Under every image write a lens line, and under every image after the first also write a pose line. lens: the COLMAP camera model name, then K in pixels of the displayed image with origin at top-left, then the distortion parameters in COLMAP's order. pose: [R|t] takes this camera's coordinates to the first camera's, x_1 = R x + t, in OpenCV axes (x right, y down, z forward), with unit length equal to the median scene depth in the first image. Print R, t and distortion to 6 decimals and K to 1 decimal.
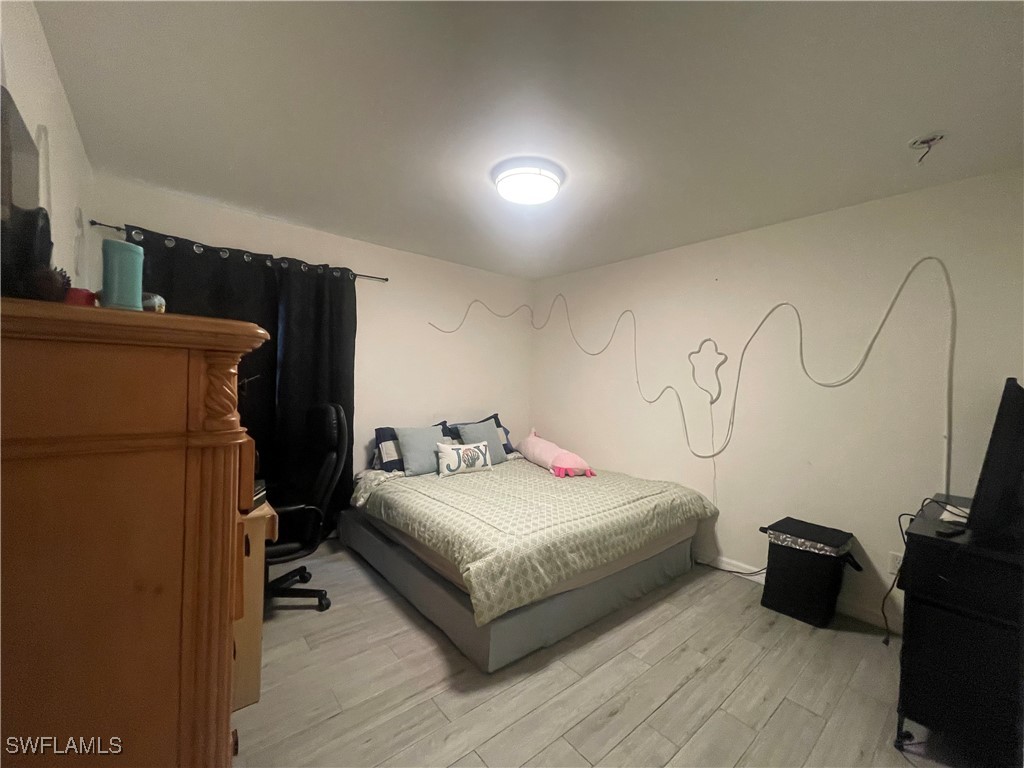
lens RADIAL K [[415.1, 0, 513.9], [0, 415.1, 385.2], [0, 0, 1]] dist [-0.004943, 0.001623]
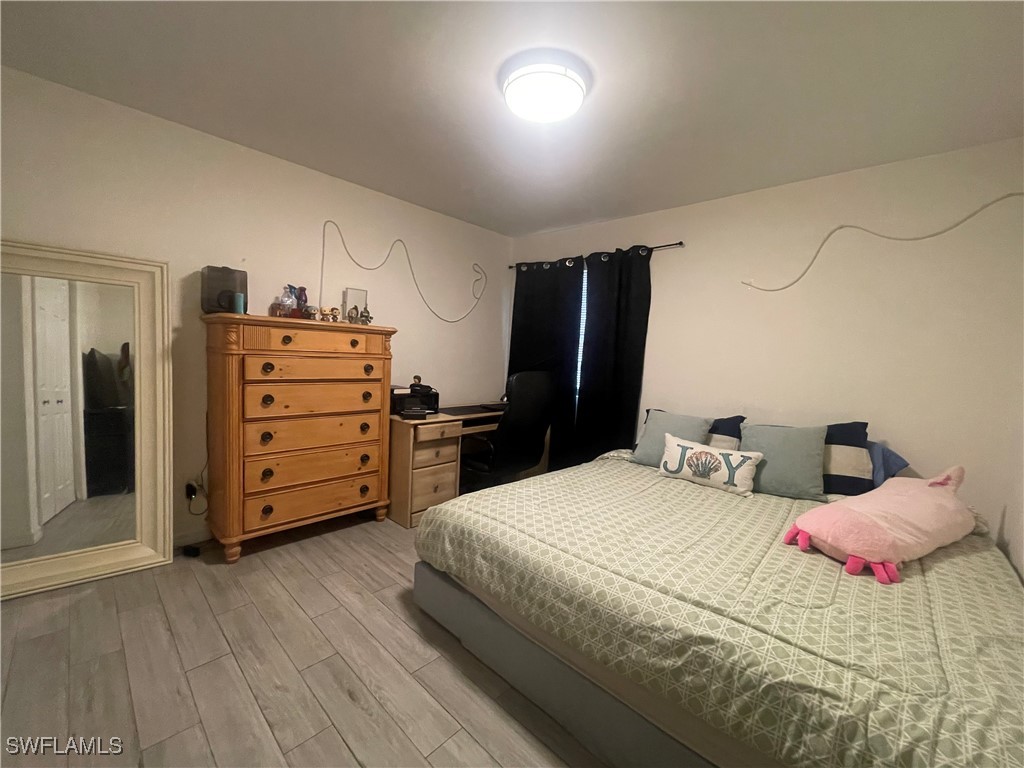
lens RADIAL K [[415.1, 0, 513.6], [0, 415.1, 385.5], [0, 0, 1]] dist [-0.004943, 0.001623]
pose [[0.120159, 0.051150, -0.991436, 0.733035], [-0.057255, 0.997367, 0.044516, 0.035176], [0.991102, 0.051416, 0.122771, 0.770106]]
